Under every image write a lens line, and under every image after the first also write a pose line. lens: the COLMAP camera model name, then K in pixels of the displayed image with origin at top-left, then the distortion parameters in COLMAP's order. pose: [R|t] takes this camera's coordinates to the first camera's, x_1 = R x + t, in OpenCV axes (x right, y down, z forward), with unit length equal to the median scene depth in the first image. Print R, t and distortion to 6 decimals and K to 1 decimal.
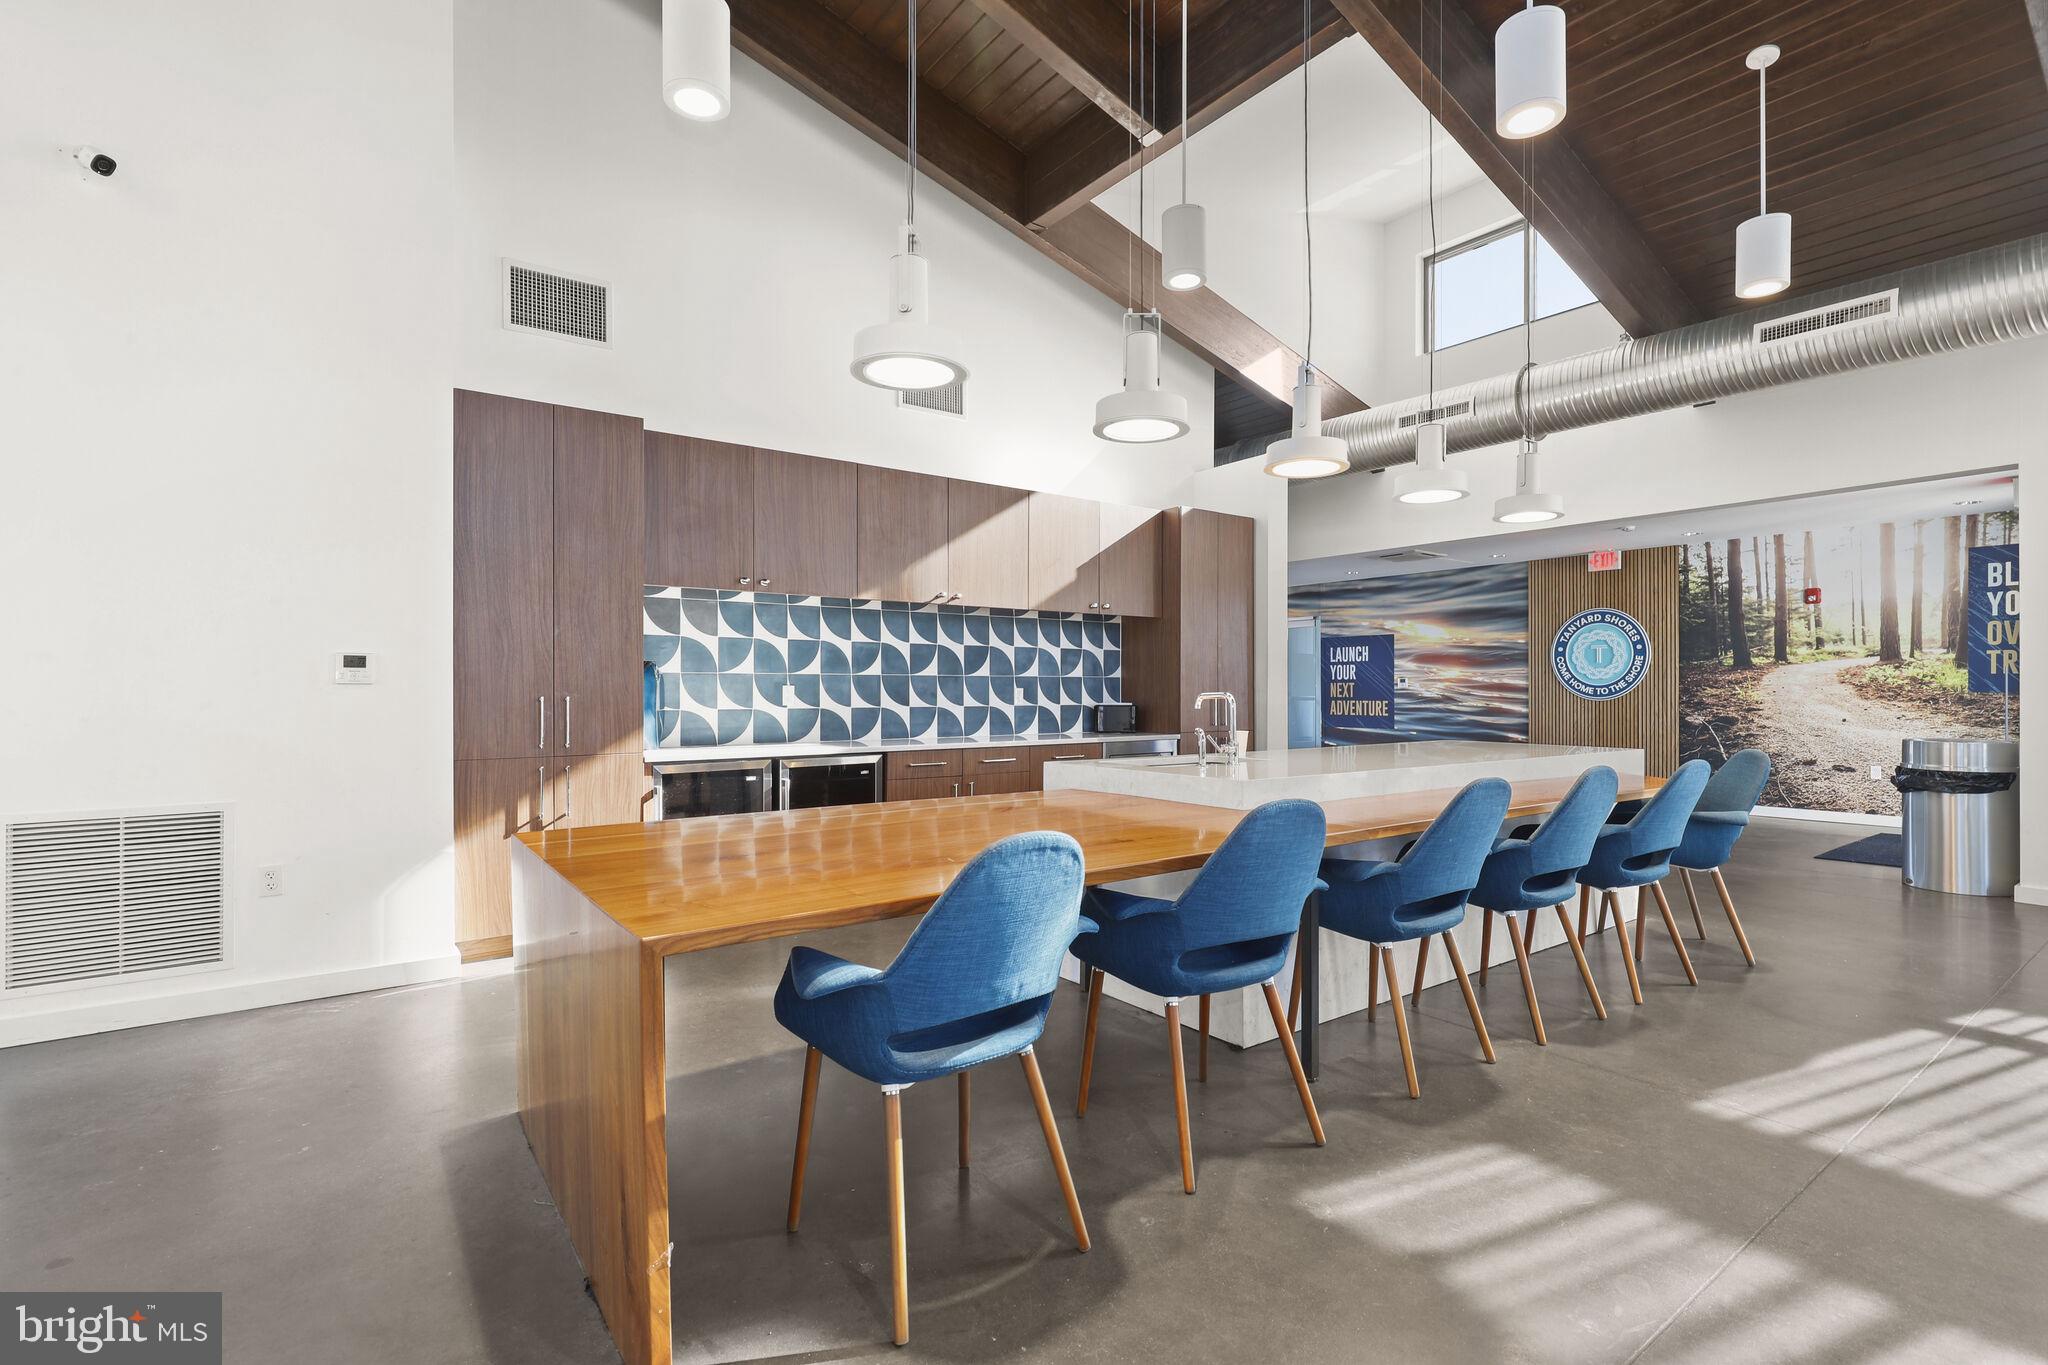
lens RADIAL K [[963.9, 0, 1024.0], [0, 963.9, 682.5], [0, 0, 1]] dist [0.000190, -0.000948]
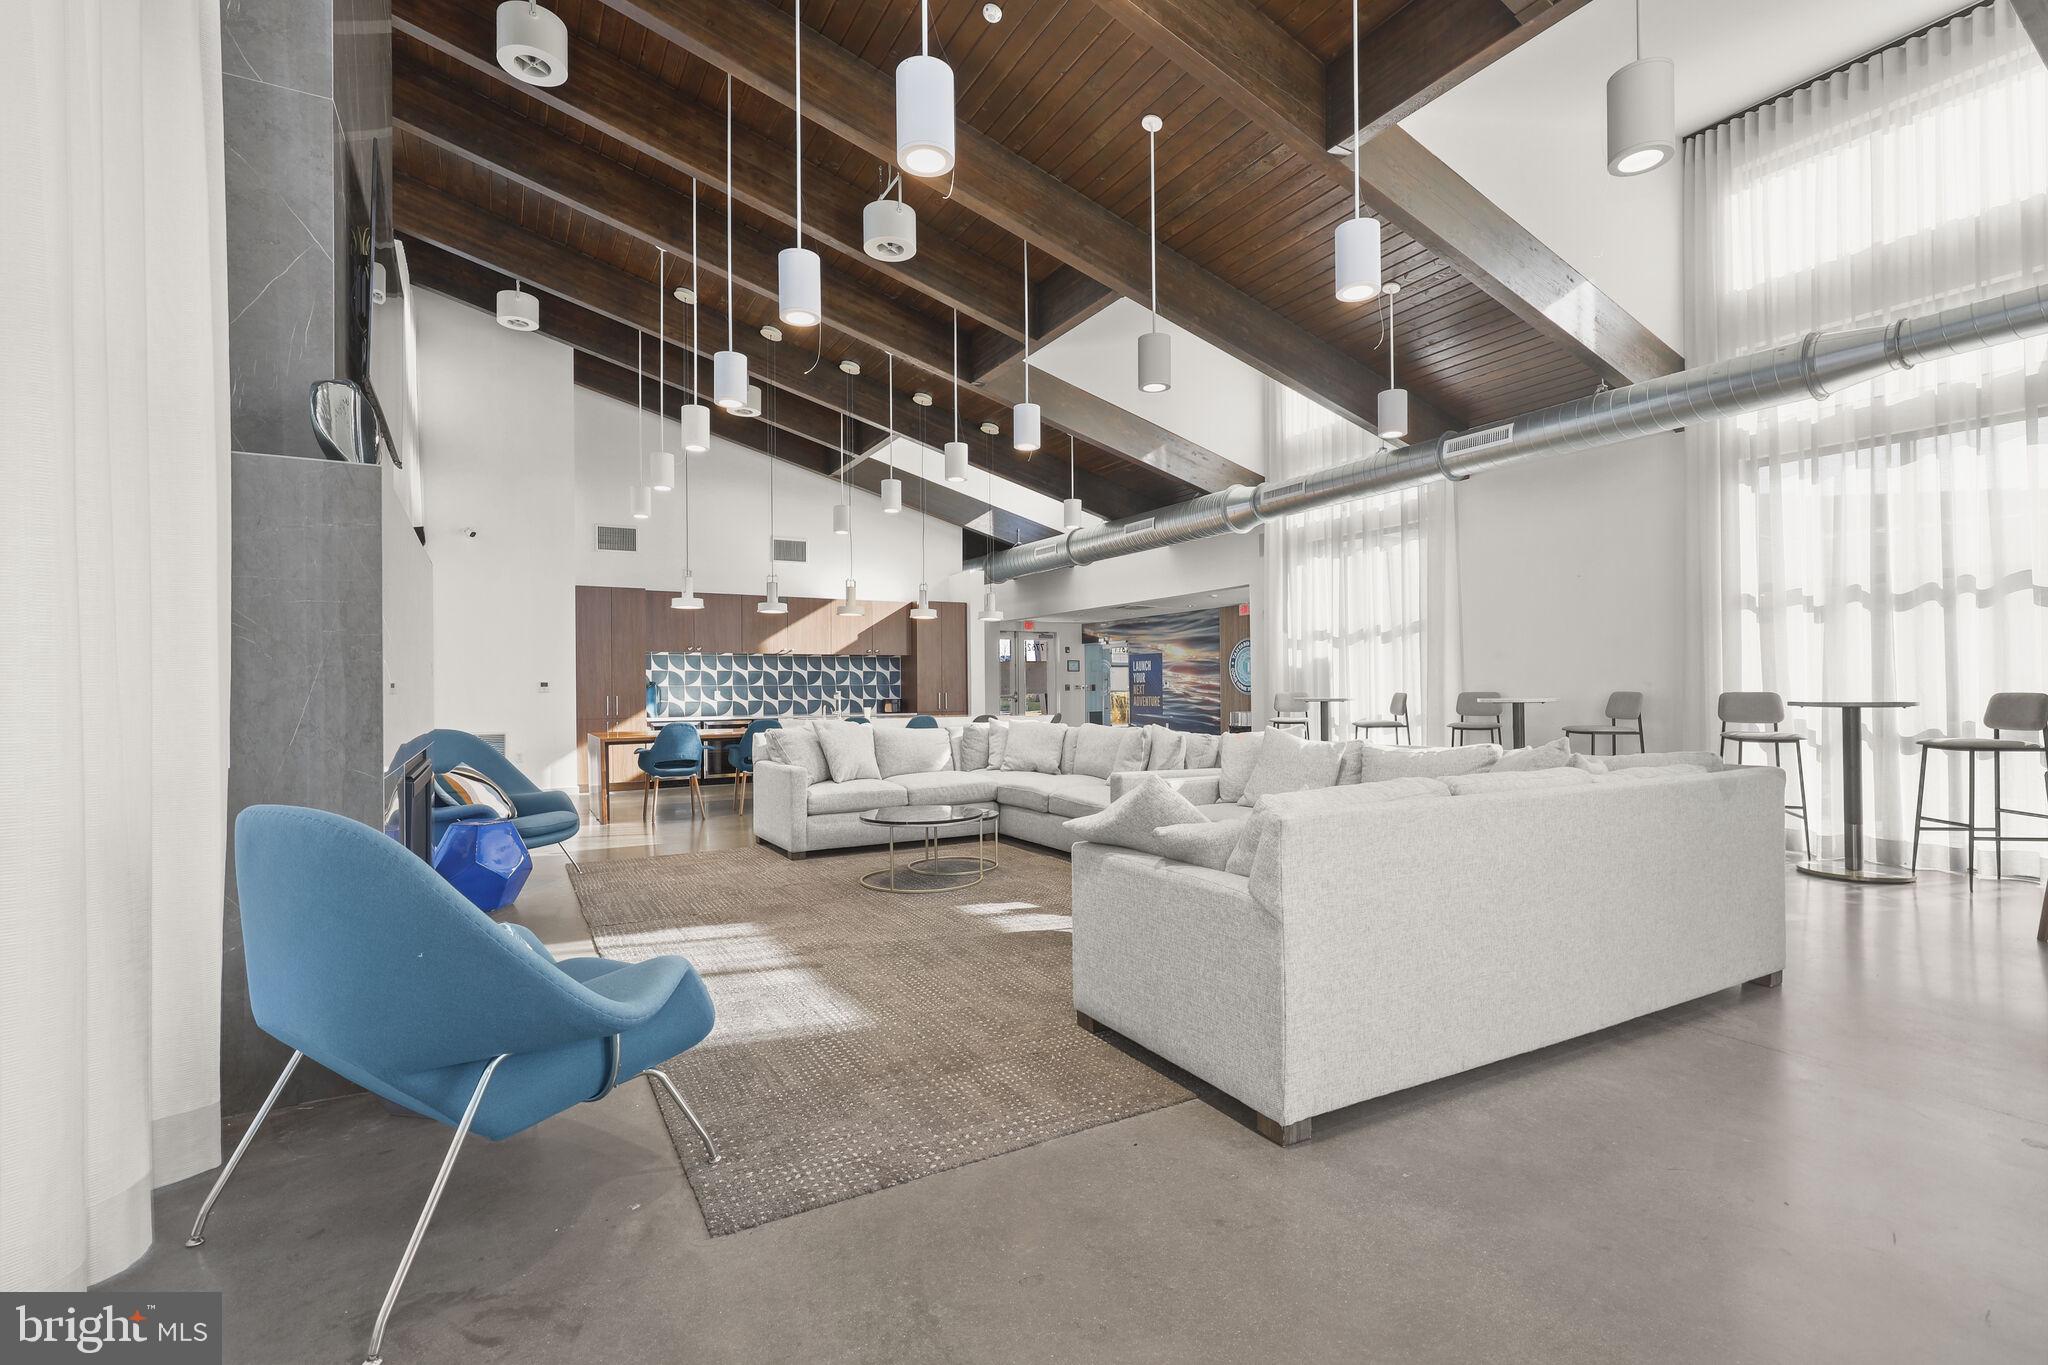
lens RADIAL K [[963.9, 0, 1024.0], [0, 963.9, 682.5], [0, 0, 1]] dist [0.000190, -0.000948]
pose [[0.992777, -0.009544, -0.119597, 0.676227], [0.009517, 0.999954, -0.000795, -0.007353], [0.119599, -0.000349, 0.992822, -1.064039]]
